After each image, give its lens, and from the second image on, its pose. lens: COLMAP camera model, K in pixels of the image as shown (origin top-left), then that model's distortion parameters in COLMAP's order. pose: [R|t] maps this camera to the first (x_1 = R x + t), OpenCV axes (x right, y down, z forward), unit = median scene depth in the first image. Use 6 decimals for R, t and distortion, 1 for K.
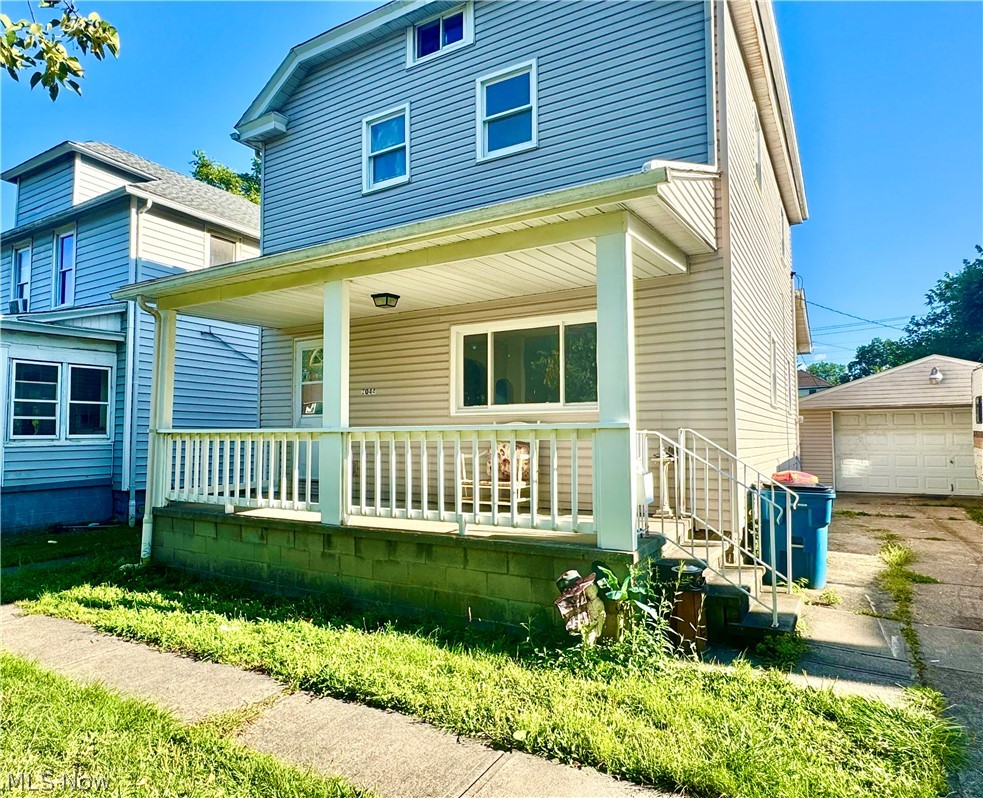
lens RADIAL K [[621.8, 0, 491.5], [0, 621.8, 399.0], [0, 0, 1]] dist [-0.000463, 0.000678]
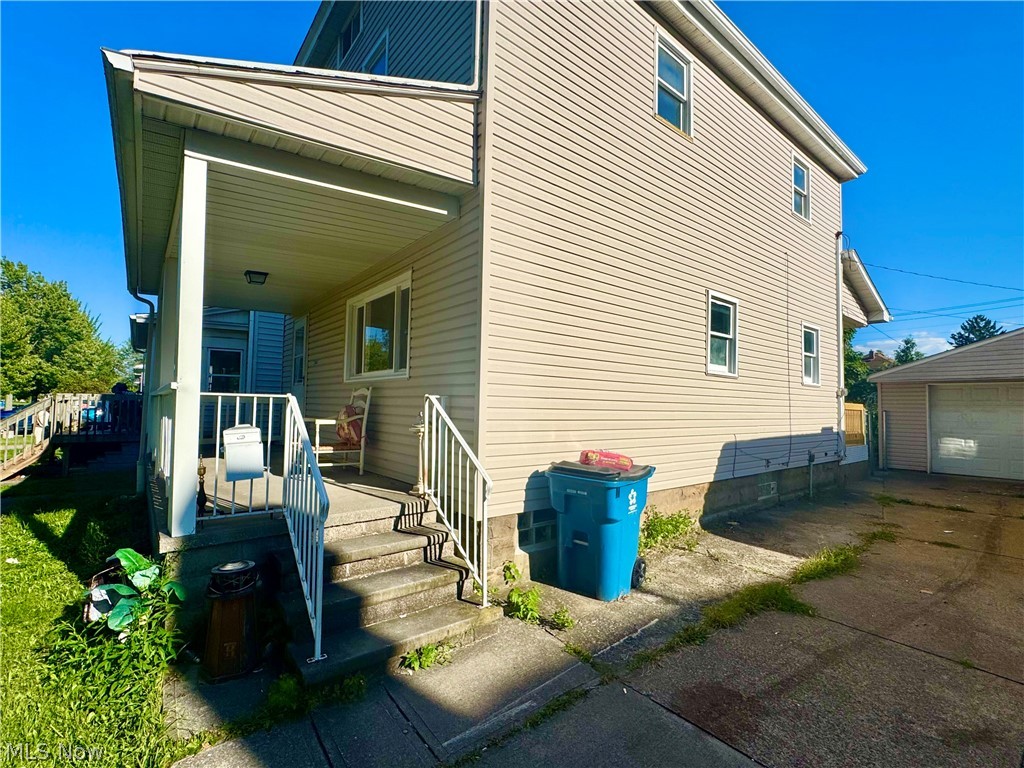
lens RADIAL K [[479.7, 0, 512.0], [0, 479.7, 384.0], [0, 0, 1]] dist [-0.000821, -0.000293]
pose [[0.943250, 0.001366, -0.332081, 0.385435], [0.002869, 0.999921, 0.012261, 0.015107], [0.332071, -0.012518, 0.943171, 0.245361]]
